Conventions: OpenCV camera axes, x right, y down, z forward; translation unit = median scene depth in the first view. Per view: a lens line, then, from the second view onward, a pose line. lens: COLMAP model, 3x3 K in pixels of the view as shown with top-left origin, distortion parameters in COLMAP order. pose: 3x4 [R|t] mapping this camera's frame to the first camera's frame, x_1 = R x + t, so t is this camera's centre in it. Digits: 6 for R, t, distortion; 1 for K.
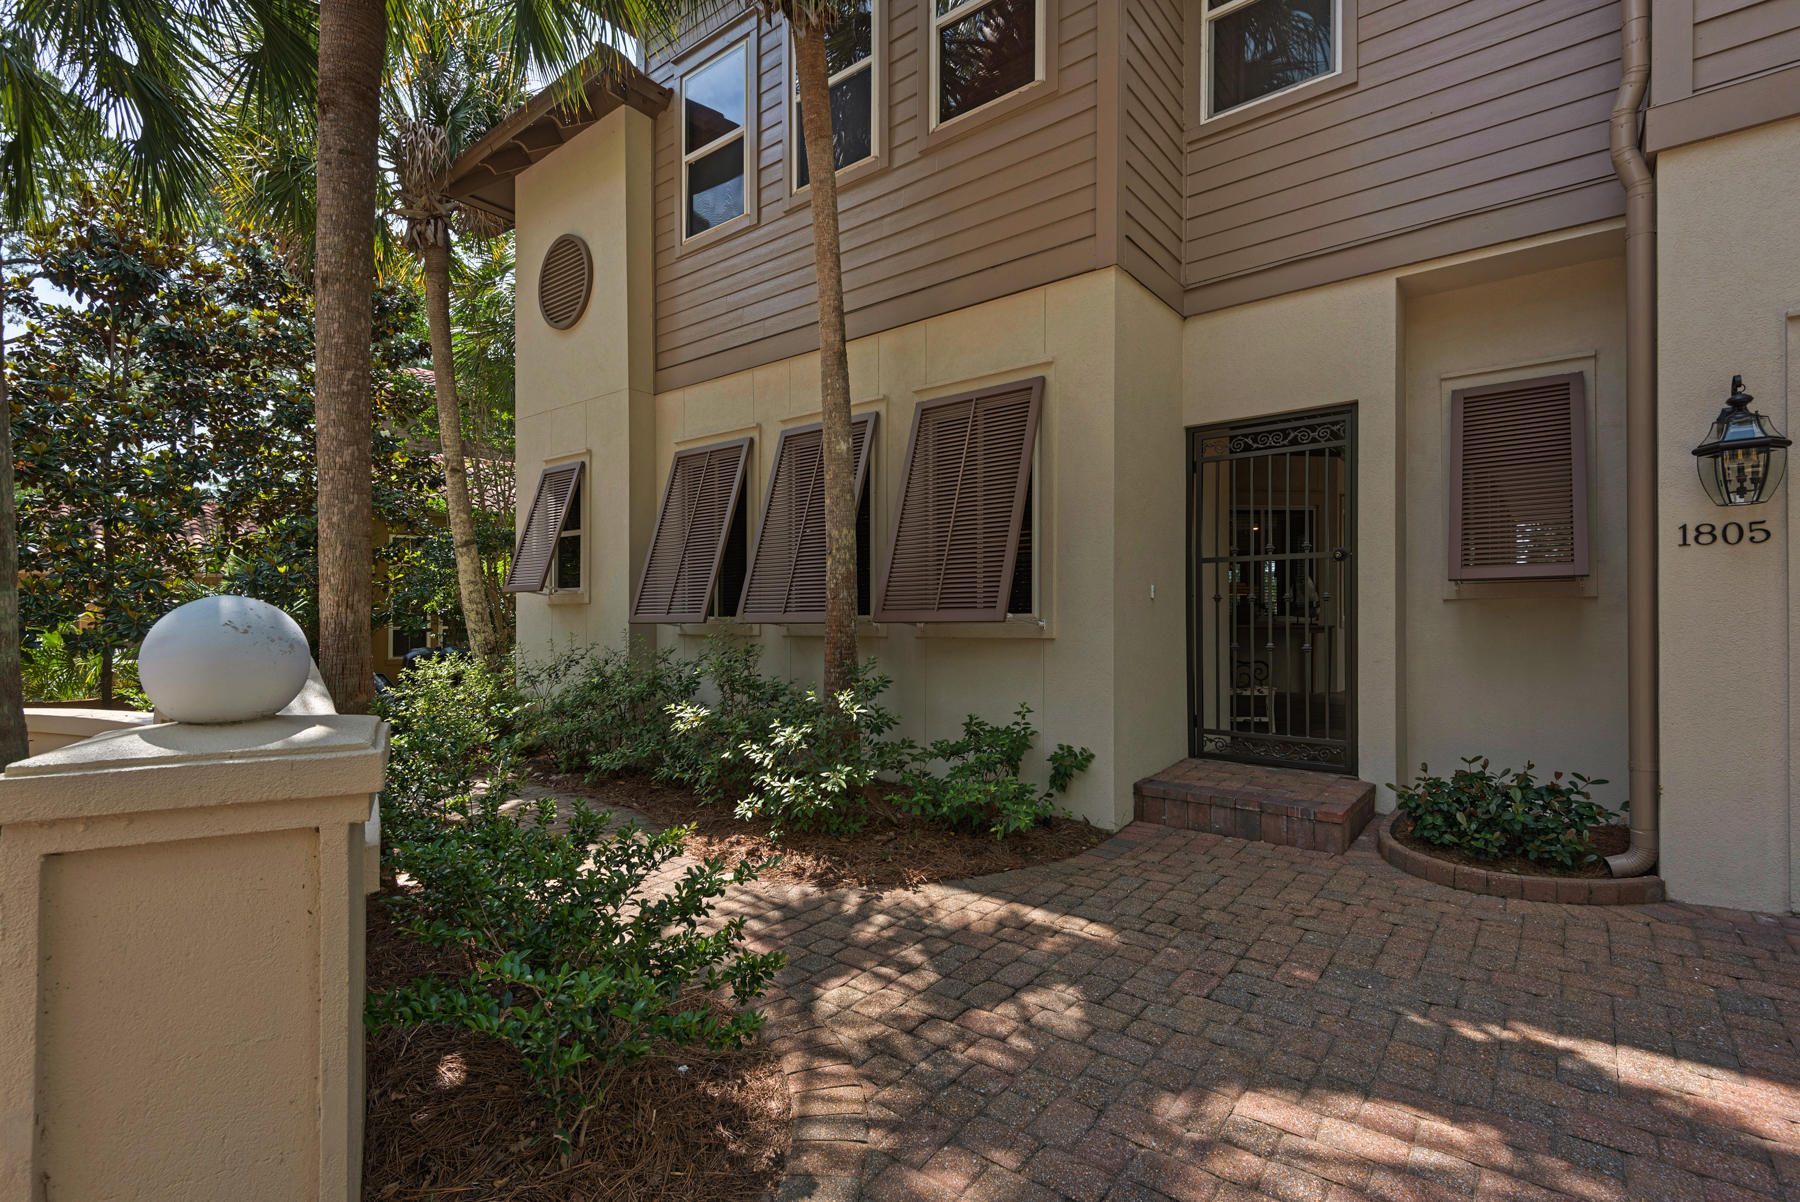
lens RADIAL K [[846.0, 0, 863.4], [0, 846.0, 634.9], [0, 0, 1]] dist [-0.003584, -0.000479]
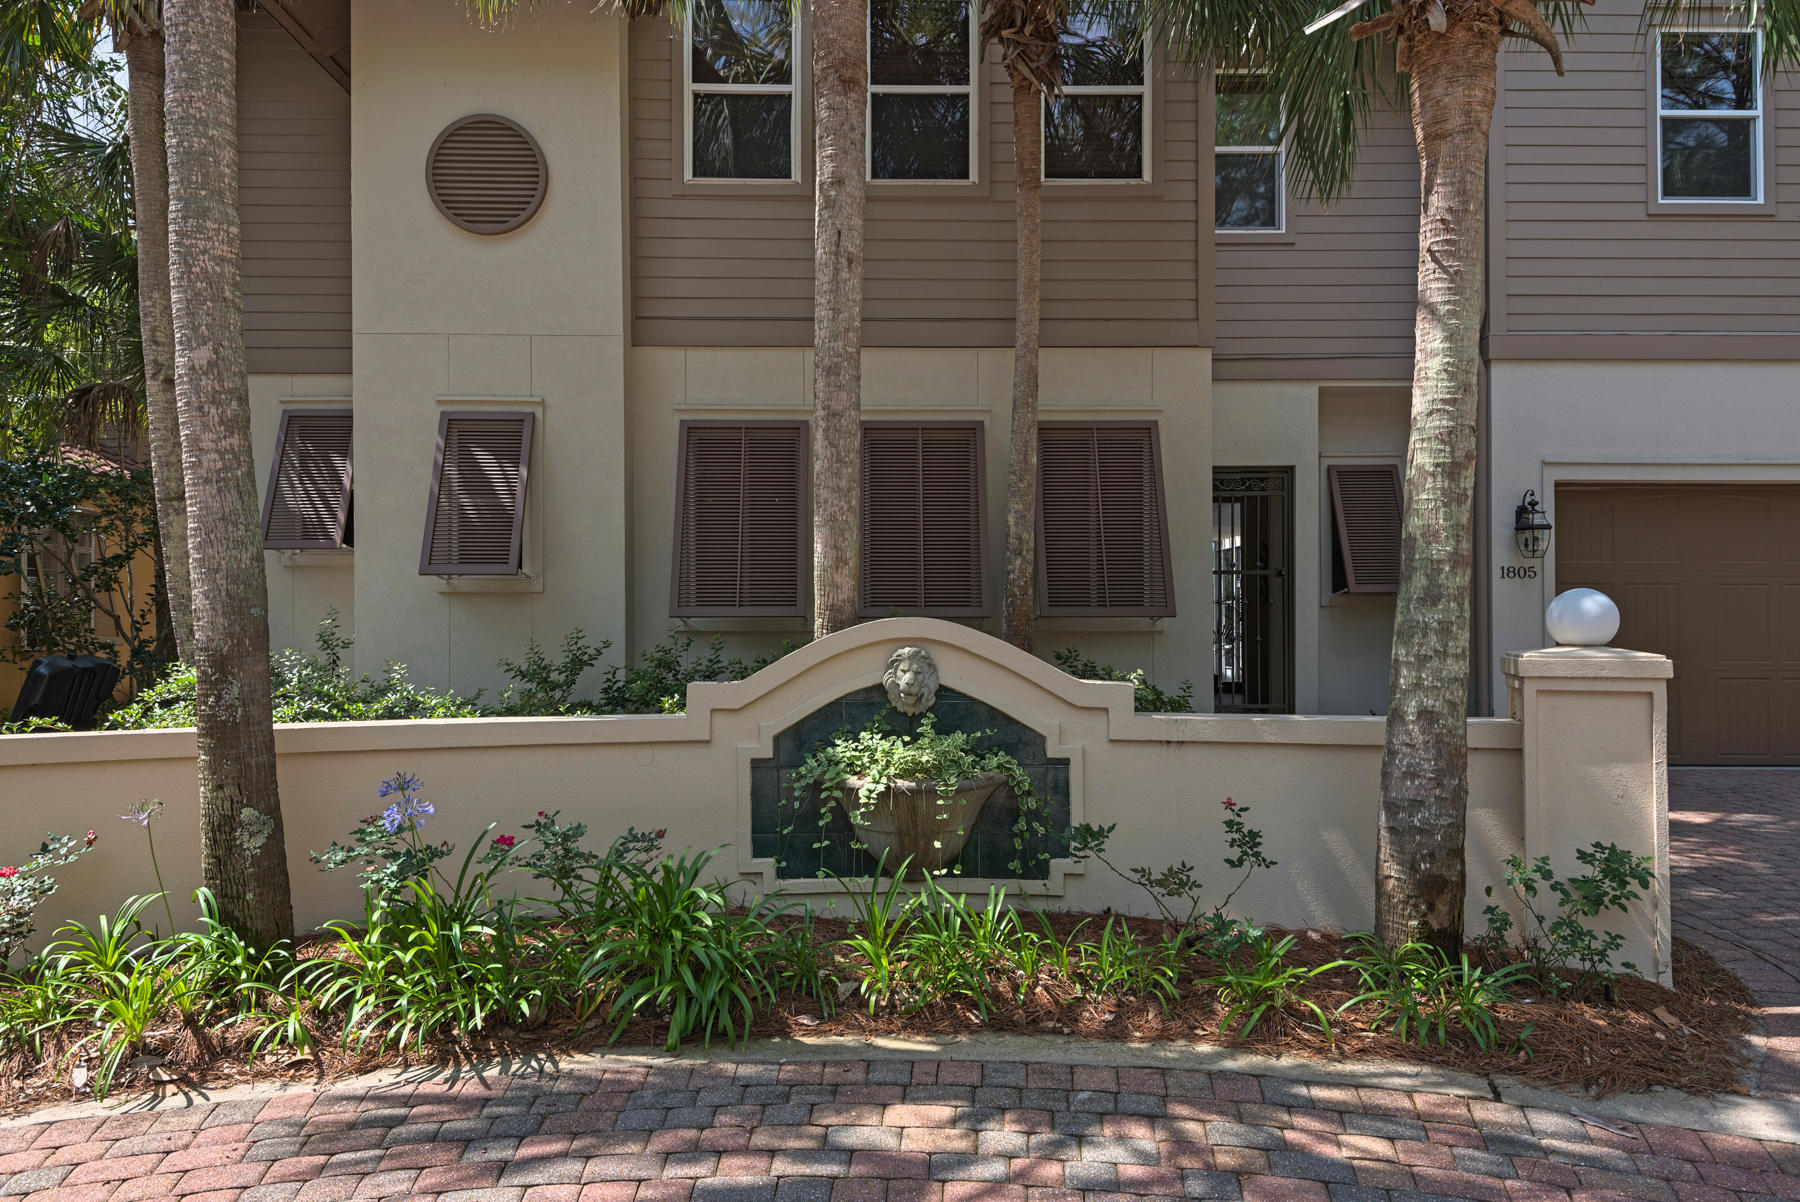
lens RADIAL K [[1122.3, 0, 886.3], [0, 1122.3, 641.4], [0, 0, 1]] dist [-0.010019, -0.007127]
pose [[0.773979, -0.001356, 0.633210, -1.140683], [0.007609, 0.999945, -0.007160, 0.028148], [-0.633166, 0.010360, 0.773947, -0.023073]]
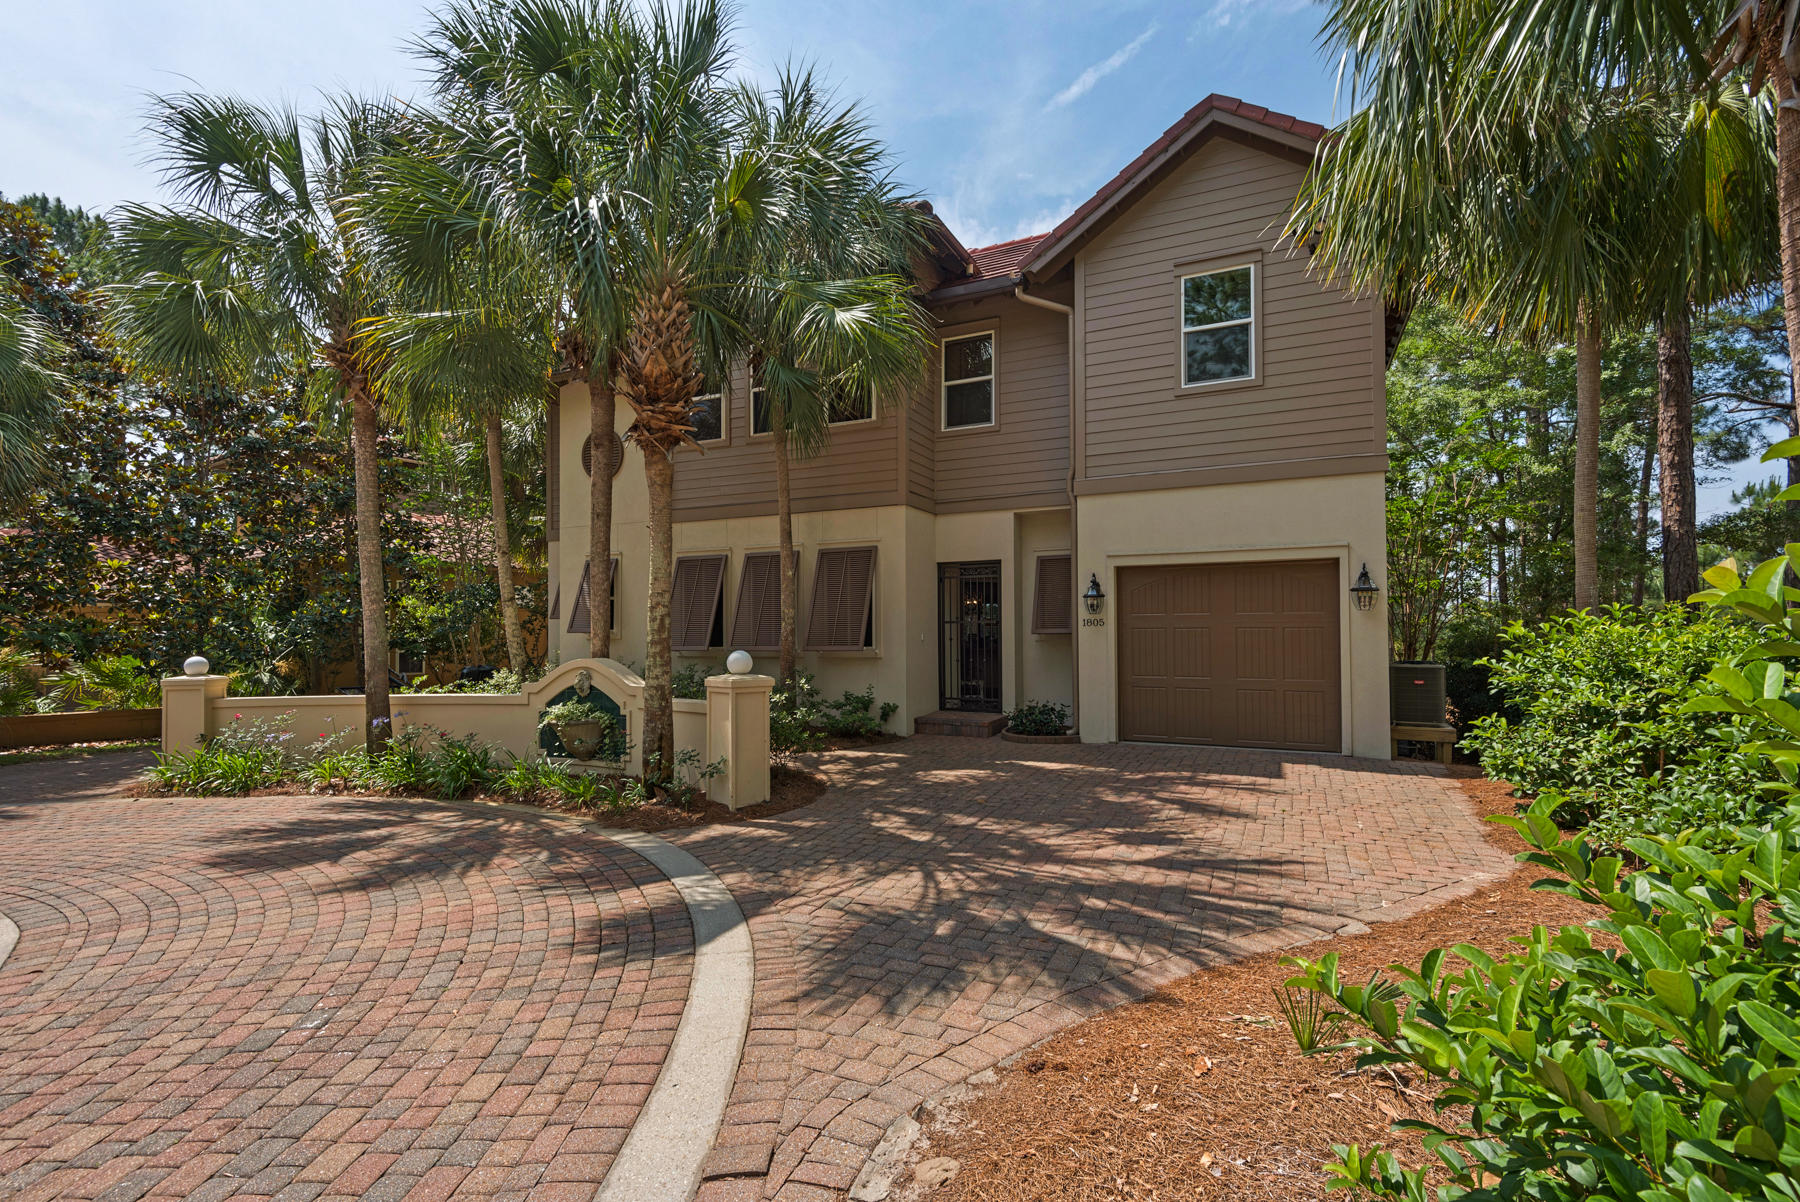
lens RADIAL K [[846.0, 0, 886.6], [0, 846.0, 638.3], [0, 0, 1]] dist [-0.003584, -0.000479]
pose [[0.967968, -0.001752, 0.251067, -0.346665], [0.005965, 0.999854, -0.016018, -0.011652], [-0.251002, 0.017003, 0.967837, -1.265404]]
